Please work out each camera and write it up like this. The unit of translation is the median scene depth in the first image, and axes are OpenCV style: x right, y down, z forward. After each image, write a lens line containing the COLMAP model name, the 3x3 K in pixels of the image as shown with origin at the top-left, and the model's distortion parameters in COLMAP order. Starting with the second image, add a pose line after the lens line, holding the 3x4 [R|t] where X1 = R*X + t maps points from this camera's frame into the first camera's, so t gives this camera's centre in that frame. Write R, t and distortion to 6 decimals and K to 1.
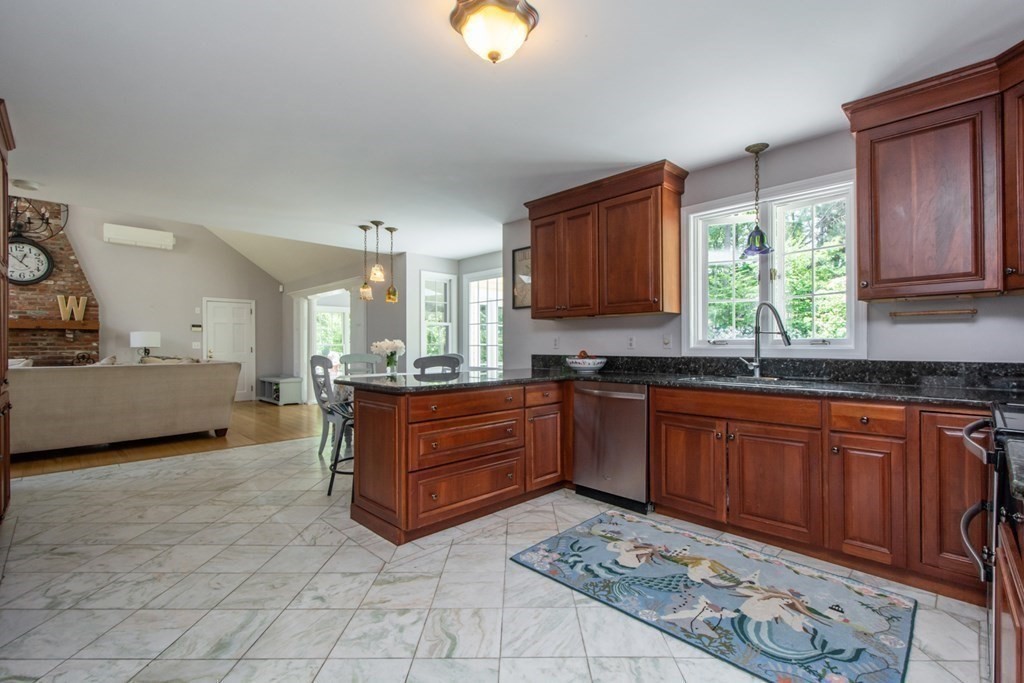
lens RADIAL K [[438.2, 0, 515.3], [0, 438.2, 344.9], [0, 0, 1]] dist [-0.005045, -0.000470]
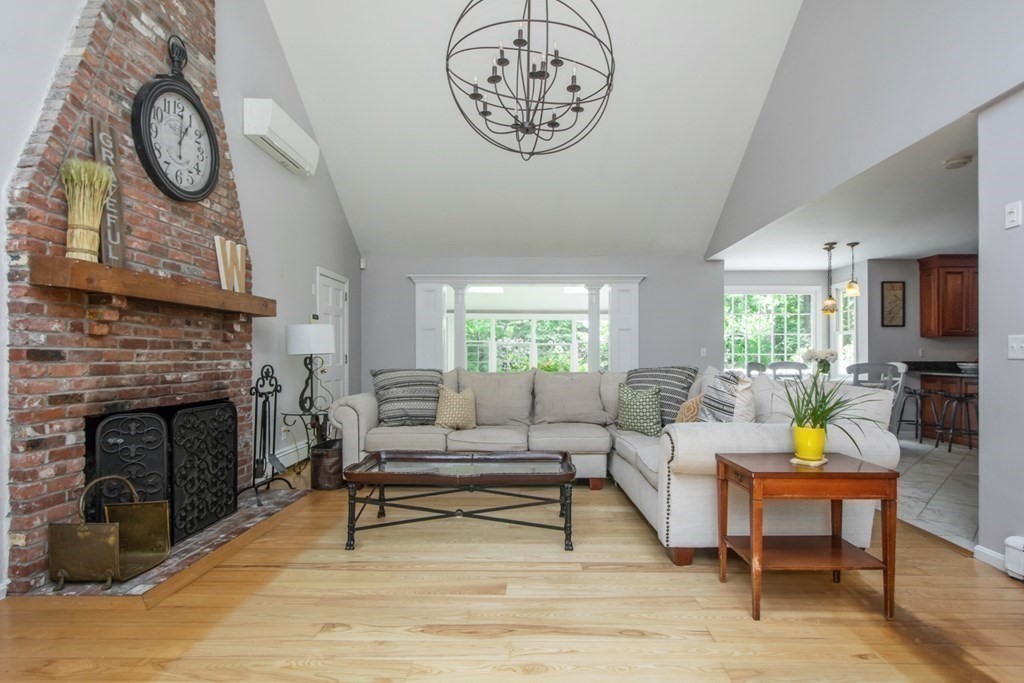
lens RADIAL K [[493.2, 0, 513.9], [0, 493.2, 351.7], [0, 0, 1]] dist [0.002791, 0.000183]
pose [[0.736952, 0.009833, 0.675874, -3.194890], [-0.007311, 0.999952, -0.006576, 0.014280], [-0.675906, -0.000096, 0.736988, 1.170307]]
